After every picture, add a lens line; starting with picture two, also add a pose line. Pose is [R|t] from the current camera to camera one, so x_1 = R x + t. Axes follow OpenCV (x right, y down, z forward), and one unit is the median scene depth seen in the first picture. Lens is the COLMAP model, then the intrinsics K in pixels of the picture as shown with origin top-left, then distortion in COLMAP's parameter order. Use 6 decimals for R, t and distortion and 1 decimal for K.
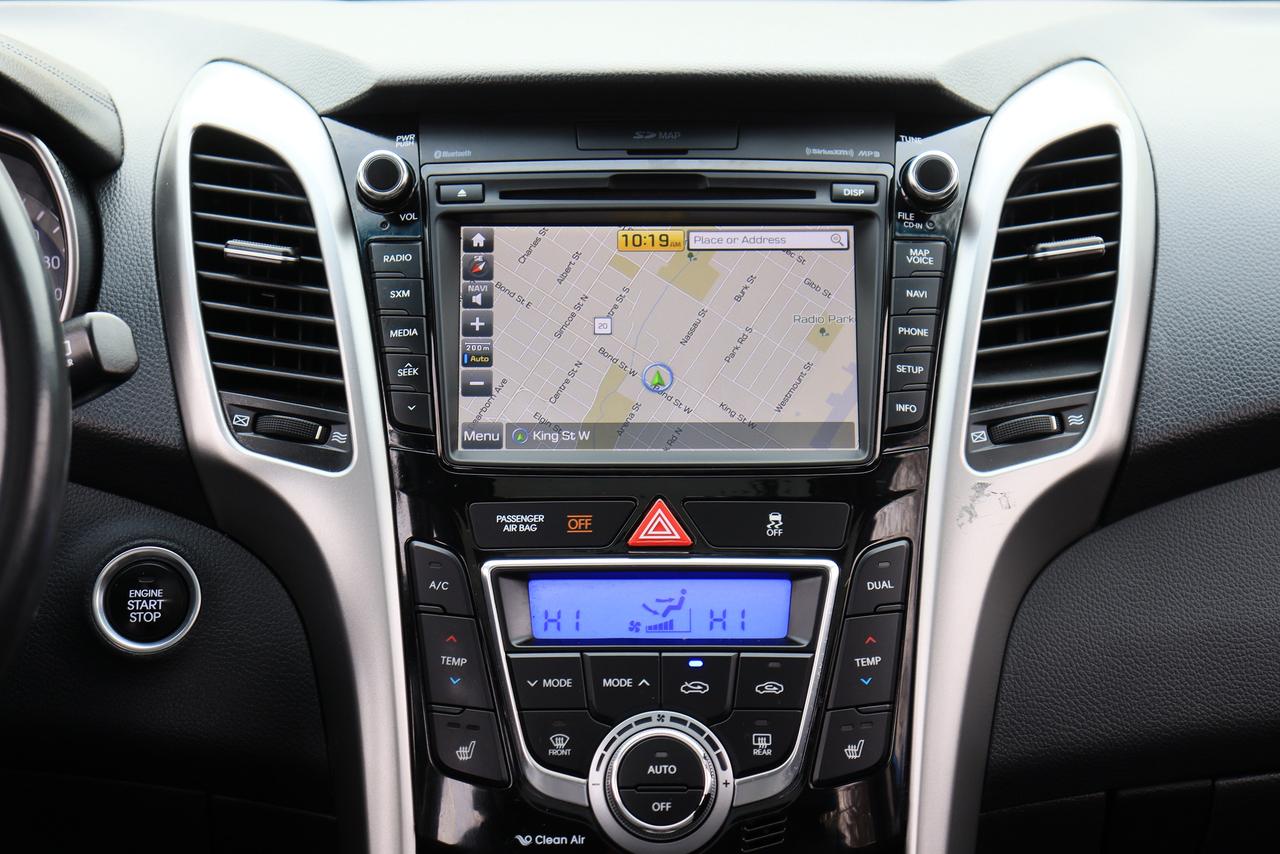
lens RADIAL K [[3051.6, 0, 640.0], [0, 3051.6, 427.0], [0, 0, 1]] dist [0.421291, 0.202169]
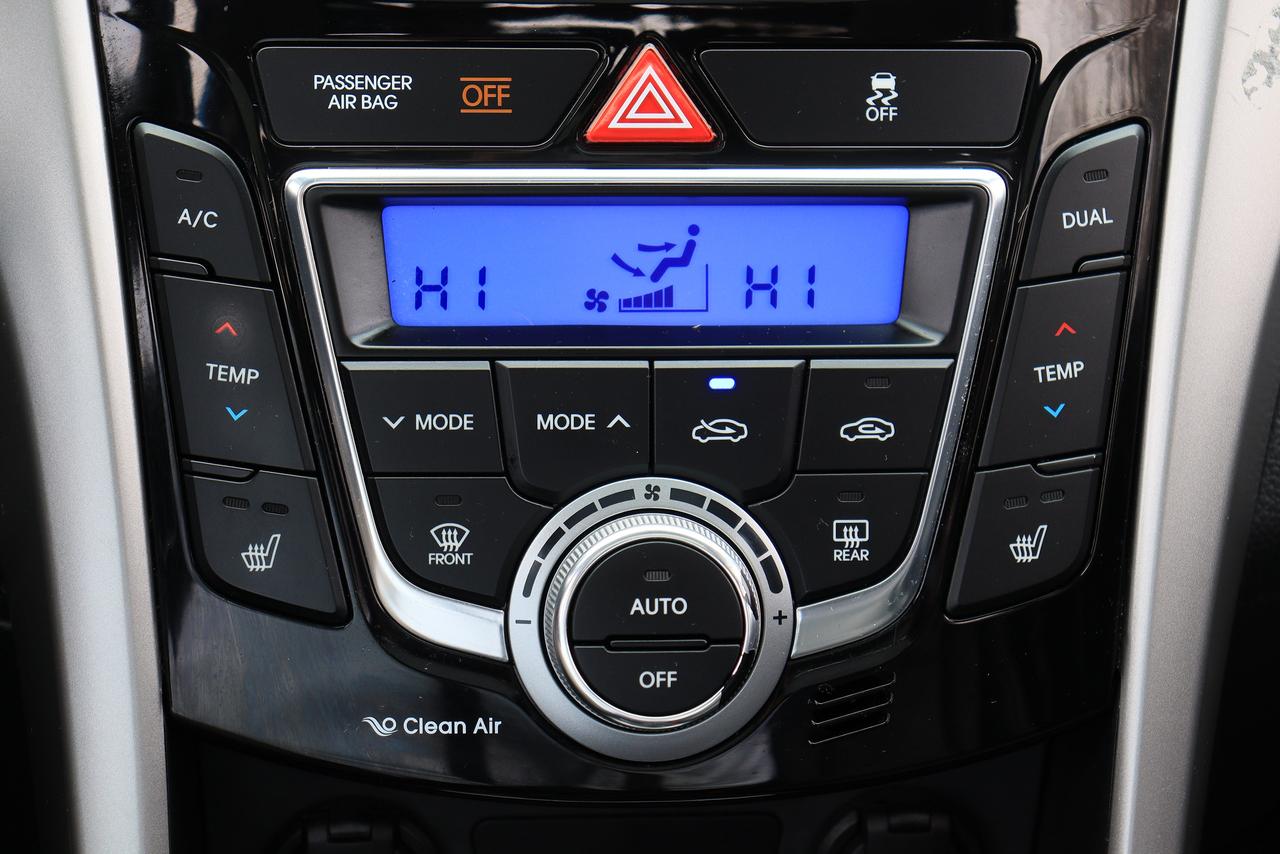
lens RADIAL K [[2788.0, 0, 640.0], [0, 2788.0, 427.0], [0, 0, 1]] dist [0.250118, 0.136269]
pose [[0.997729, -0.003790, 0.067249, -0.025721], [-0.012579, 0.970364, 0.241319, -0.025365], [-0.066171, -0.241617, 0.968113, 0.557373]]
